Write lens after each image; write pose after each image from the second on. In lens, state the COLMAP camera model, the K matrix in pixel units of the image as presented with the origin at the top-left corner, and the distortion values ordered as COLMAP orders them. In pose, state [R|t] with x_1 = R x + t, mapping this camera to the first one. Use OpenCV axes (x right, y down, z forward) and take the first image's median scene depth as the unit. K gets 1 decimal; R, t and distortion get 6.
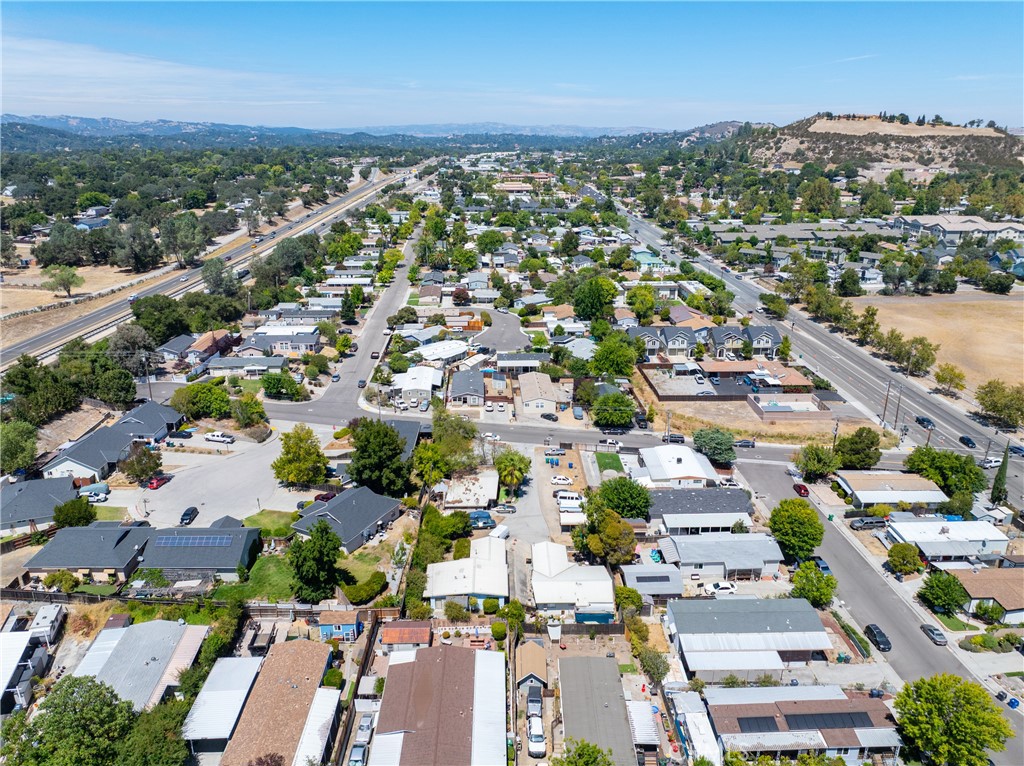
lens RADIAL K [[728.4, 0, 514.5], [0, 728.4, 371.0], [0, 0, 1]] dist [-0.033407, -0.002792]
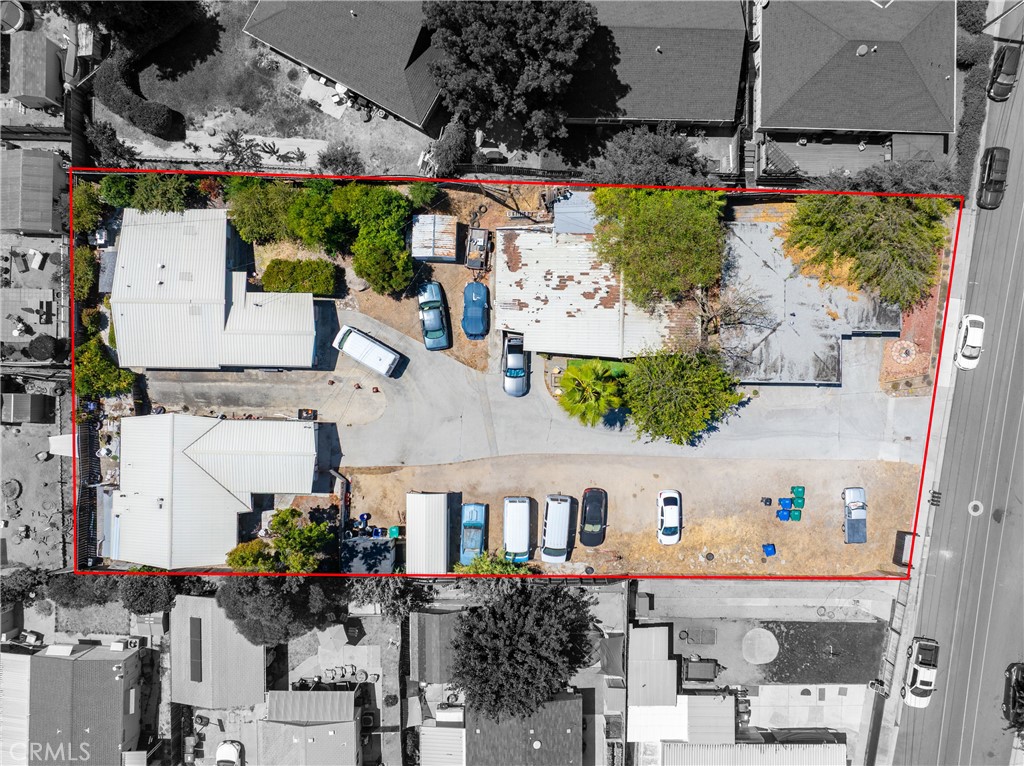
lens RADIAL K [[728.4, 0, 514.5], [0, 728.4, 371.0], [0, 0, 1]] dist [-0.033407, -0.002792]
pose [[-0.036786, 0.999200, -0.015662, -0.006066], [-0.302017, 0.003823, 0.953295, -0.211517], [0.952593, 0.039798, 0.301635, 0.819012]]
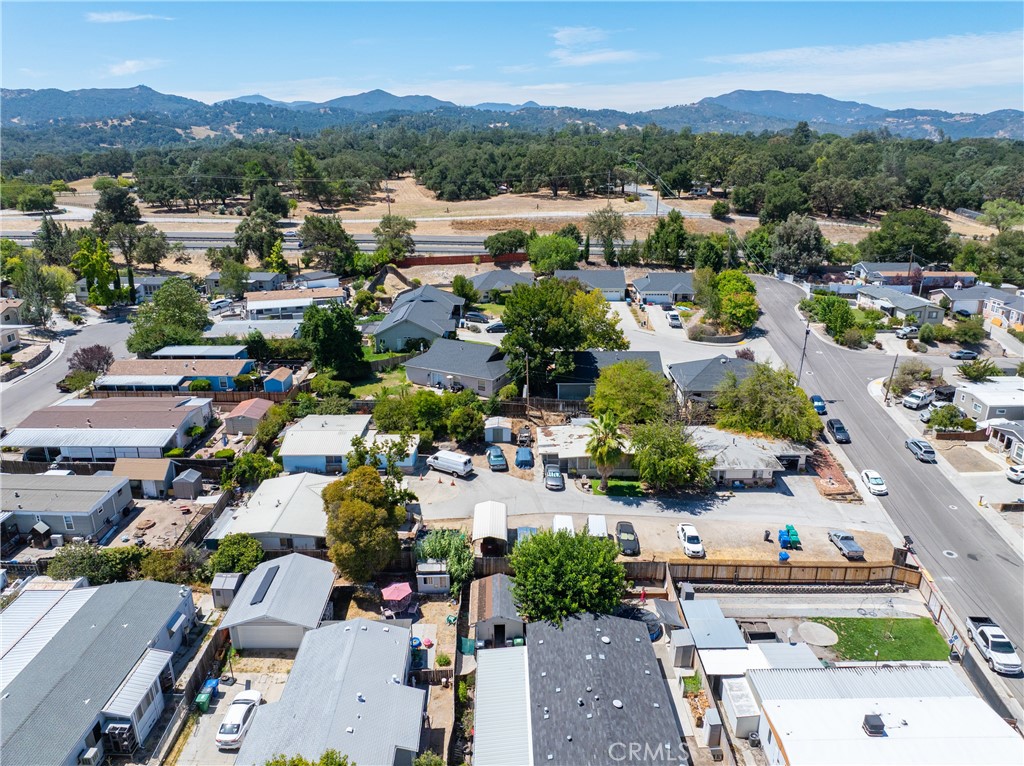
lens RADIAL K [[707.2, 0, 512.0], [0, 707.2, 383.0], [0, 0, 1]] dist [-0.031471, 0.002941]
pose [[-0.022887, 0.328011, -0.944397, 0.487952], [-0.312416, 0.894988, 0.318422, -0.055186], [0.949670, 0.302332, 0.081992, 0.843534]]
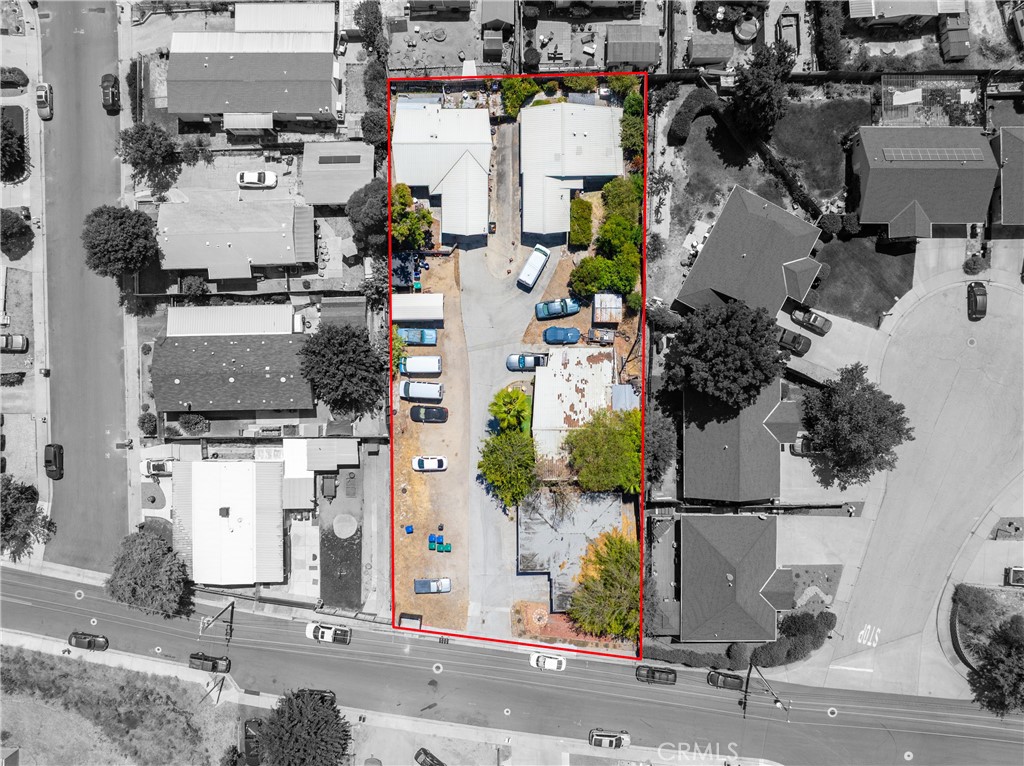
lens RADIAL K [[728.4, 0, 514.5], [0, 728.4, 371.0], [0, 0, 1]] dist [-0.033407, -0.002792]
pose [[-0.999821, -0.018633, -0.003179, -0.003292], [0.002613, -0.302818, 0.953045, -0.426733], [-0.018720, 0.952866, 0.302813, 0.759141]]
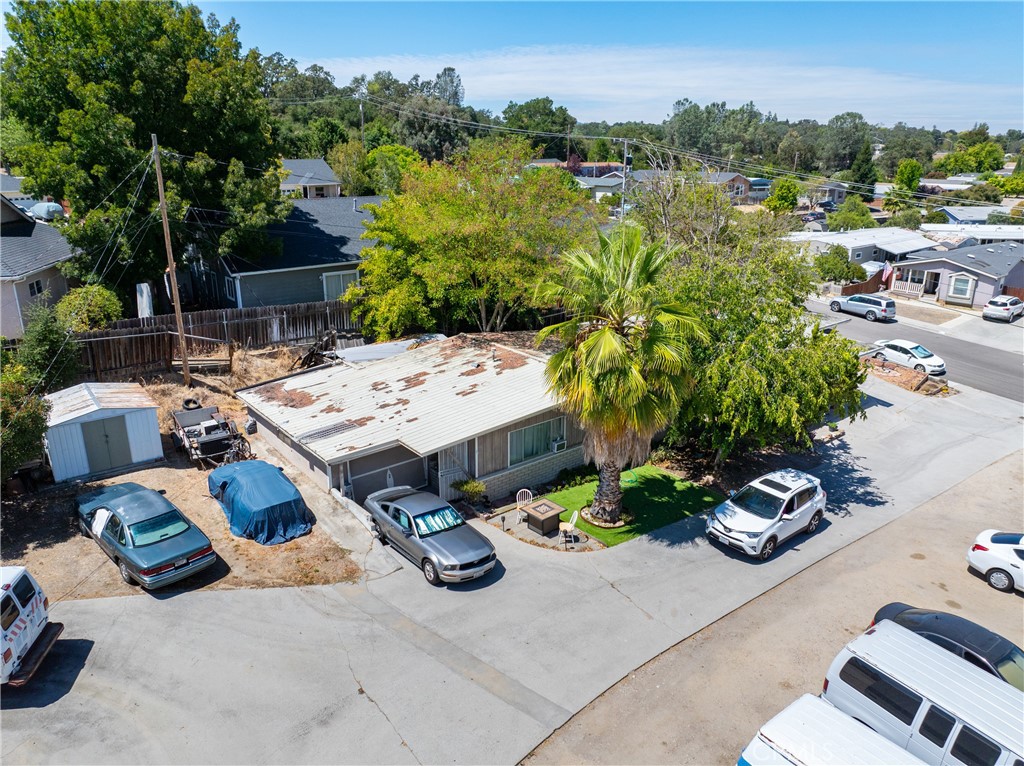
lens RADIAL K [[728.4, 0, 514.5], [0, 728.4, 371.0], [0, 0, 1]] dist [-0.033407, -0.002792]
pose [[0.615833, 0.234830, -0.752067, 0.096309], [-0.253423, 0.962862, 0.093134, 0.130102], [0.746007, 0.133236, 0.652473, 0.857333]]
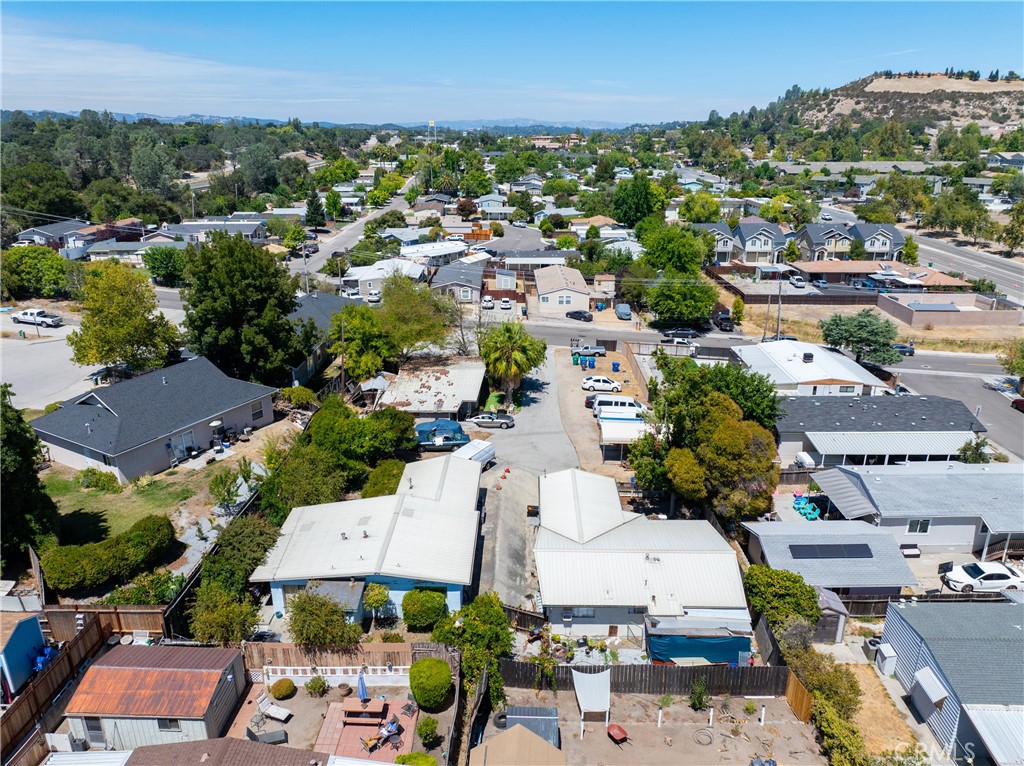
lens RADIAL K [[725.3, 0, 512.0], [0, 725.3, 383.0], [0, 0, 1]] dist [-0.056122, 0.028456]
pose [[0.999051, 0.009998, -0.042389, 0.020788], [-0.009180, 0.999768, 0.019460, 0.143652], [0.042573, -0.019052, 0.998912, 0.456862]]
